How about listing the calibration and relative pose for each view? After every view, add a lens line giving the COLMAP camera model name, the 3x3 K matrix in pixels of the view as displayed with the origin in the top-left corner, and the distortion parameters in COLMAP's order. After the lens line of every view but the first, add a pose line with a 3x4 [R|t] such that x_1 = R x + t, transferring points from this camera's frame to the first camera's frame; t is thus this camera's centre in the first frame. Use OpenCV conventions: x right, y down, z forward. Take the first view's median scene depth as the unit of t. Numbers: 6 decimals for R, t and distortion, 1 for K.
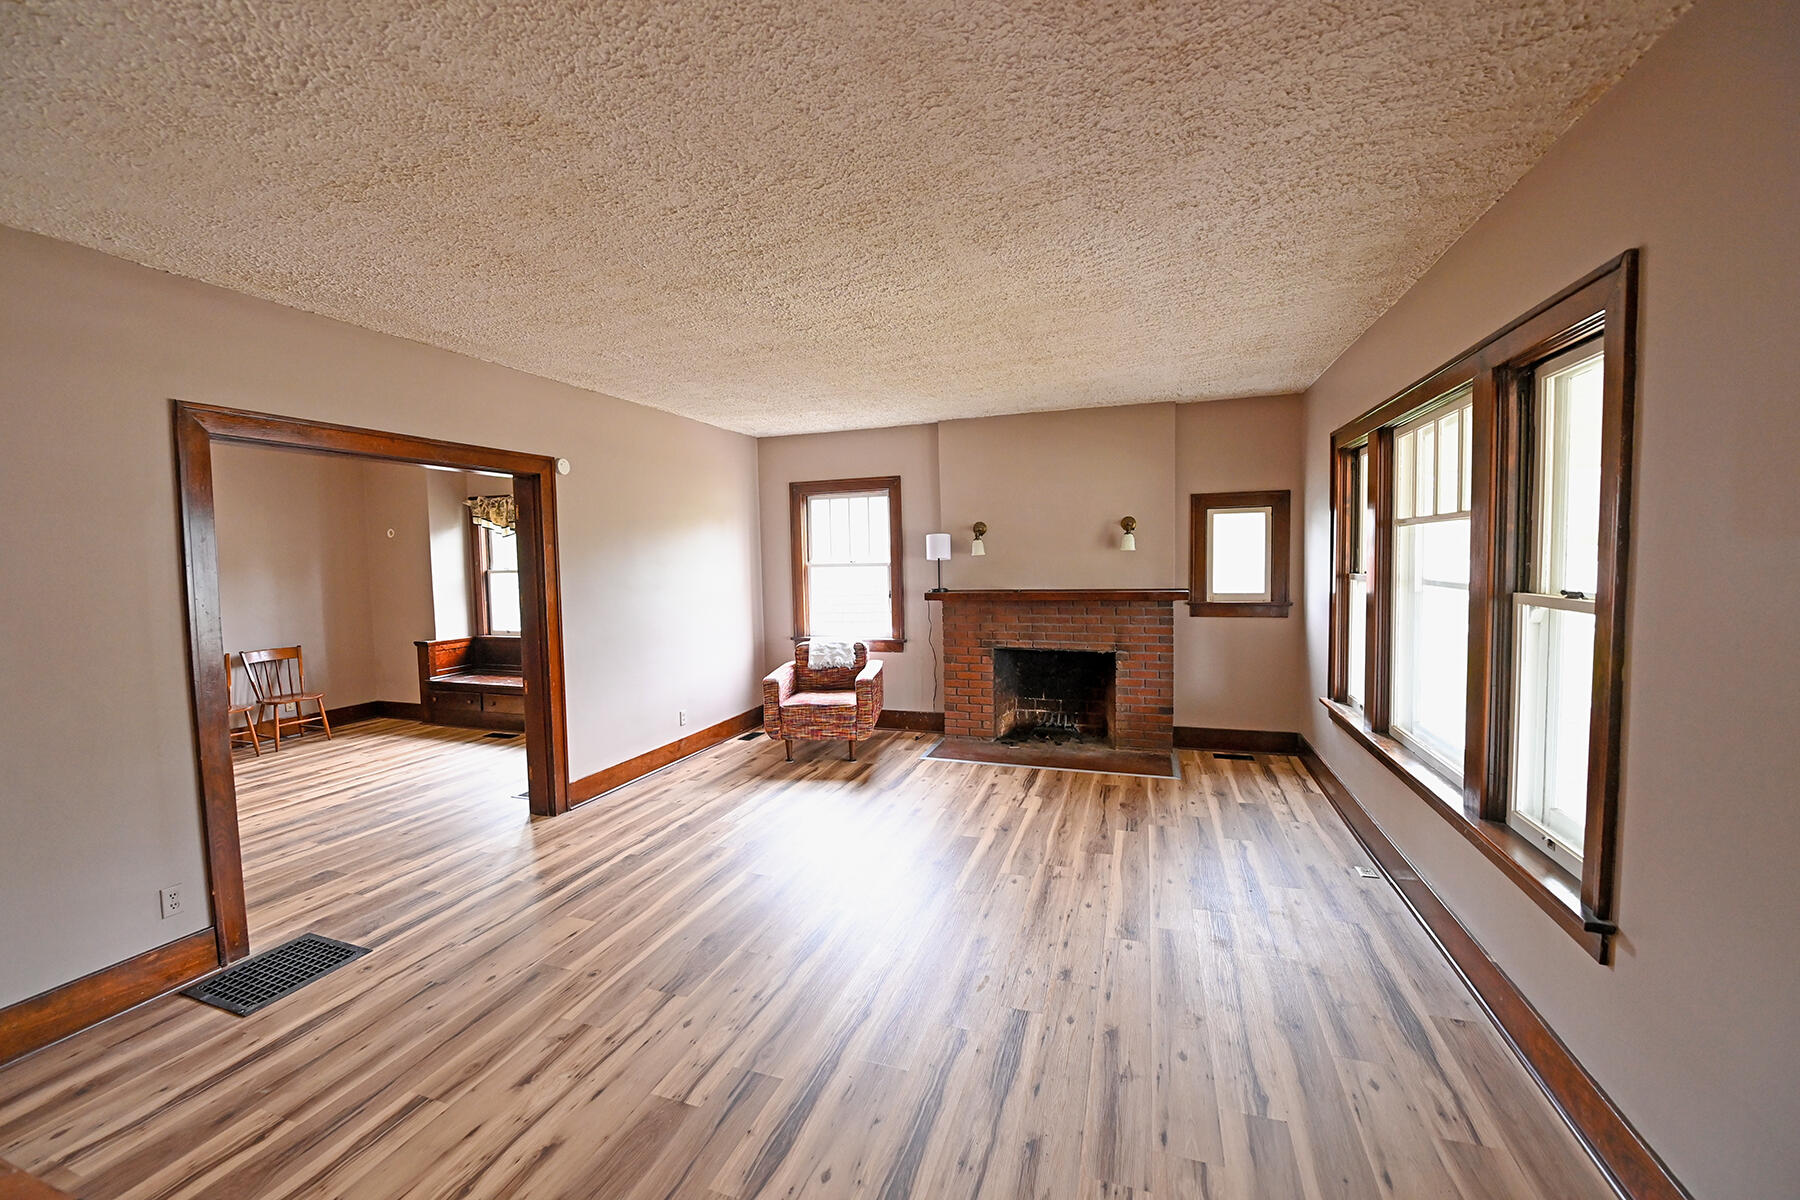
lens RADIAL K [[642.8, 0, 908.9], [0, 642.8, 577.5], [0, 0, 1]] dist [-0.013318, -0.000142]
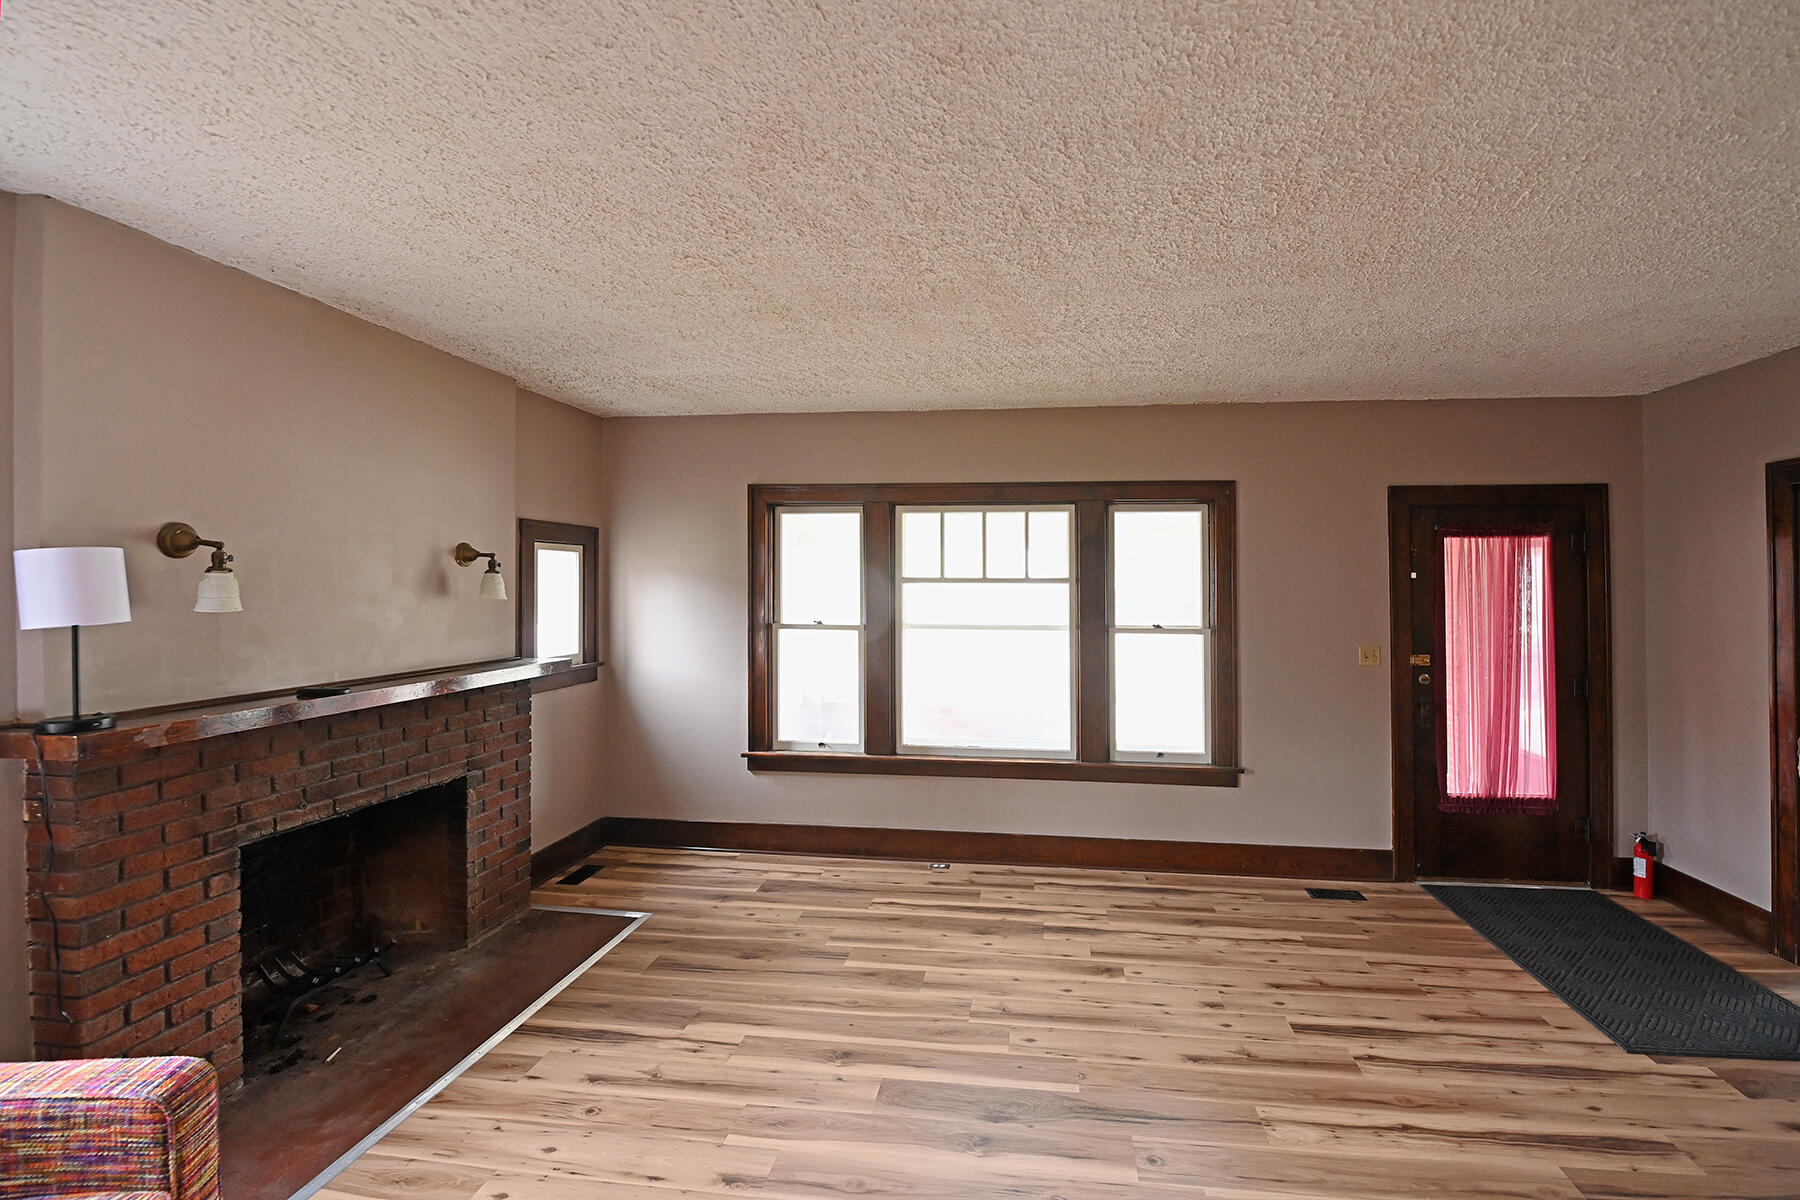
lens RADIAL K [[733.4, 0, 915.8], [0, 733.4, 551.7], [0, 0, 1]] dist [-0.015692, -0.000681]
pose [[-0.125411, 0.062374, 0.990142, -0.462658], [0.034544, 0.997691, -0.058474, -0.037717], [-0.991503, 0.026870, -0.127276, 0.801432]]
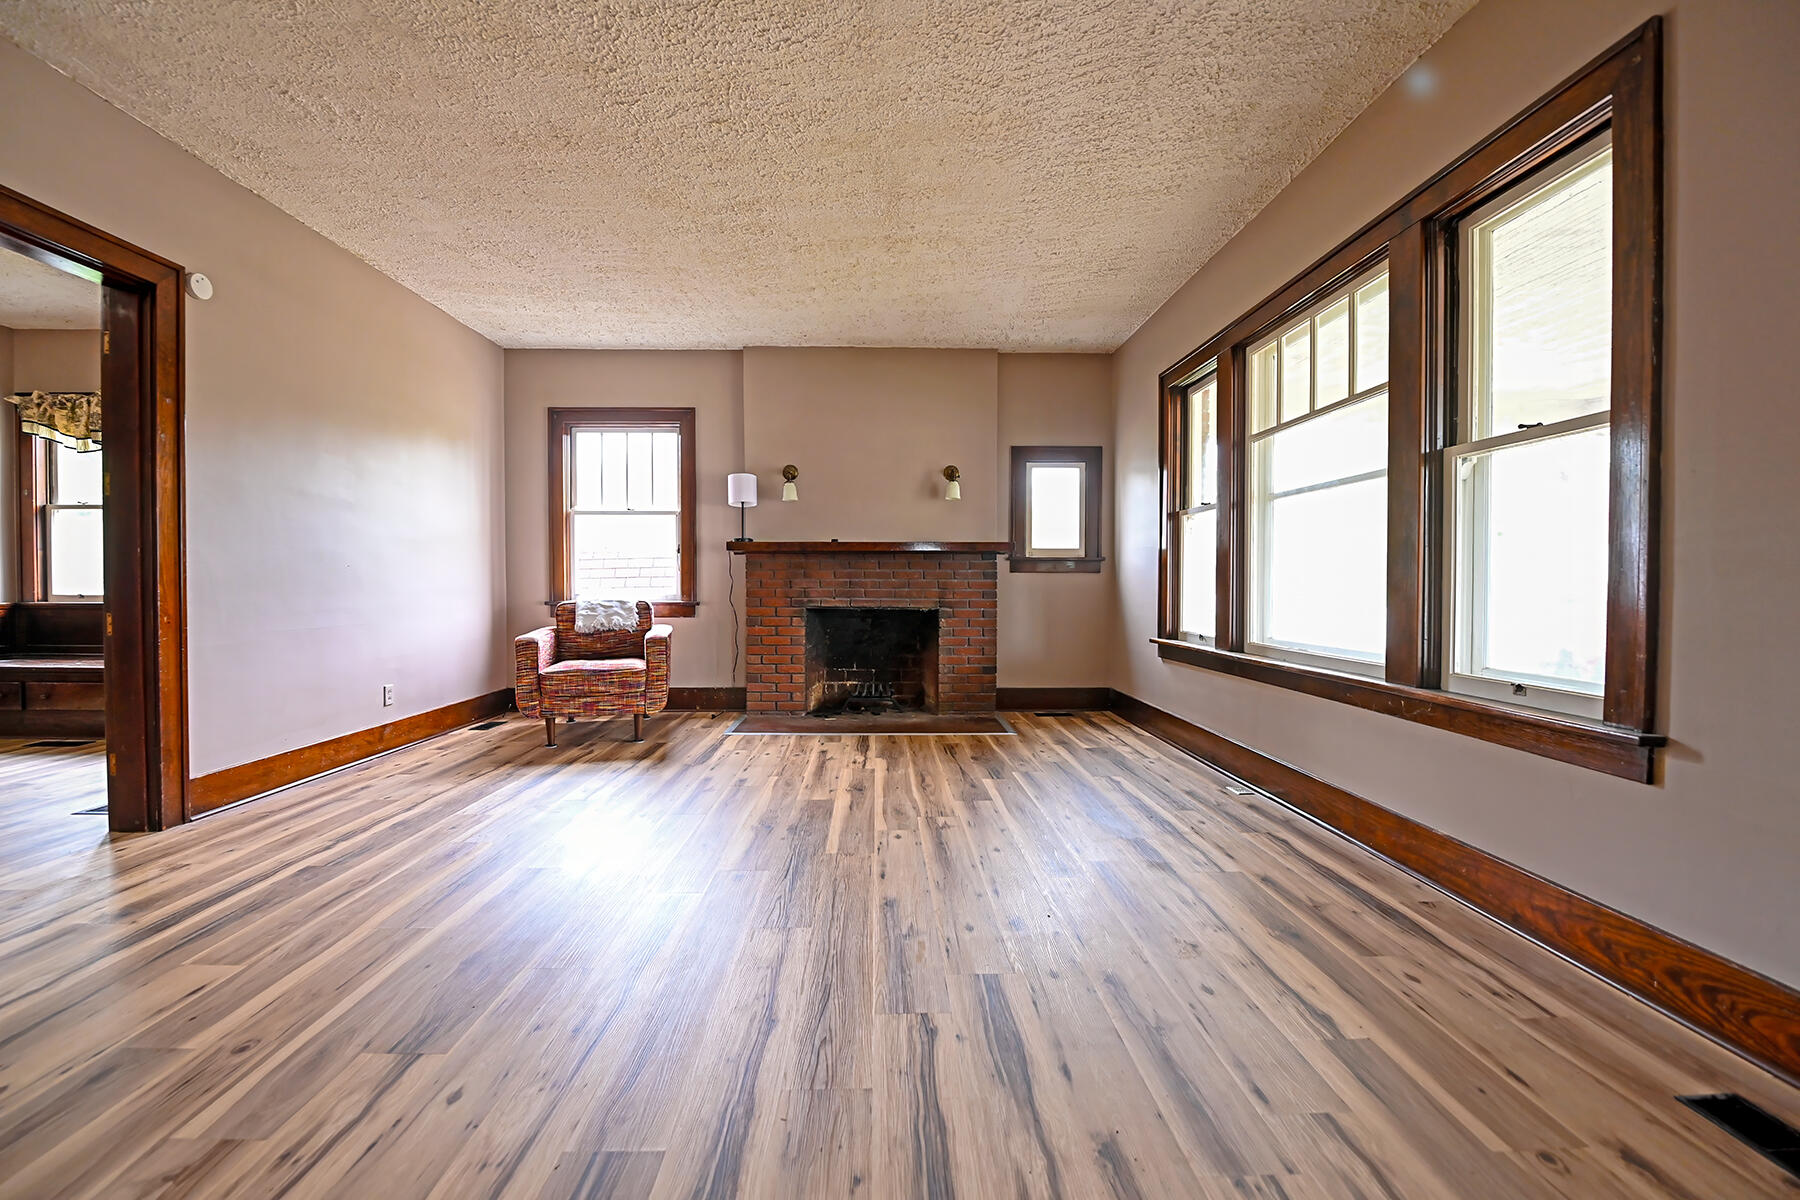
lens RADIAL K [[662.0, 0, 868.8], [0, 662.0, 573.9], [0, 0, 1]] dist [-0.012032, -0.001834]
pose [[0.949865, 0.019149, 0.312072, -0.084858], [-0.009274, 0.999409, -0.033096, 0.116345], [-0.312522, 0.028543, 0.949482, 0.149979]]
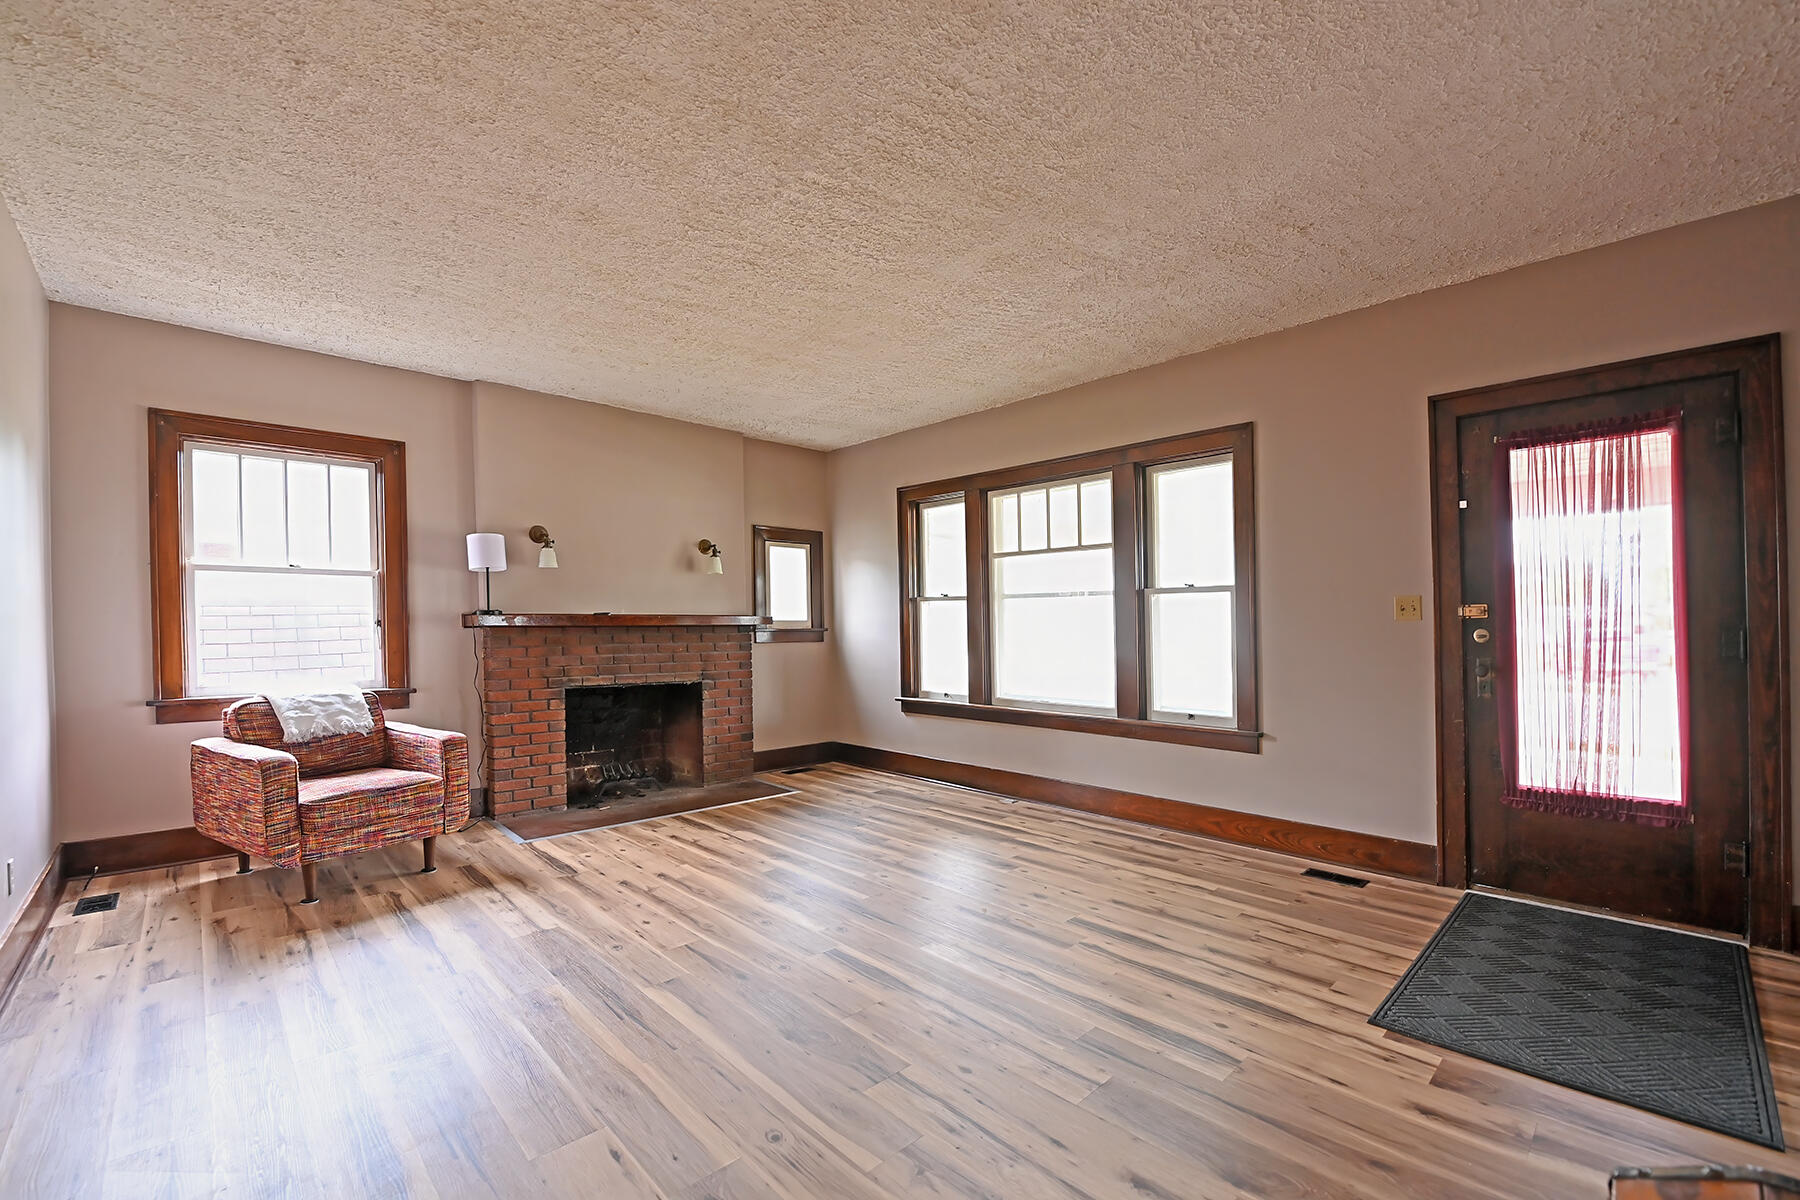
lens RADIAL K [[717.3, 0, 892.2], [0, 717.3, 598.2], [0, 0, 1]] dist [-0.014922, -0.002919]
pose [[0.511913, 0.045601, 0.857826, -0.519010], [0.013686, 0.998030, -0.061221, 0.074400], [-0.858928, 0.043080, 0.510281, 0.265406]]
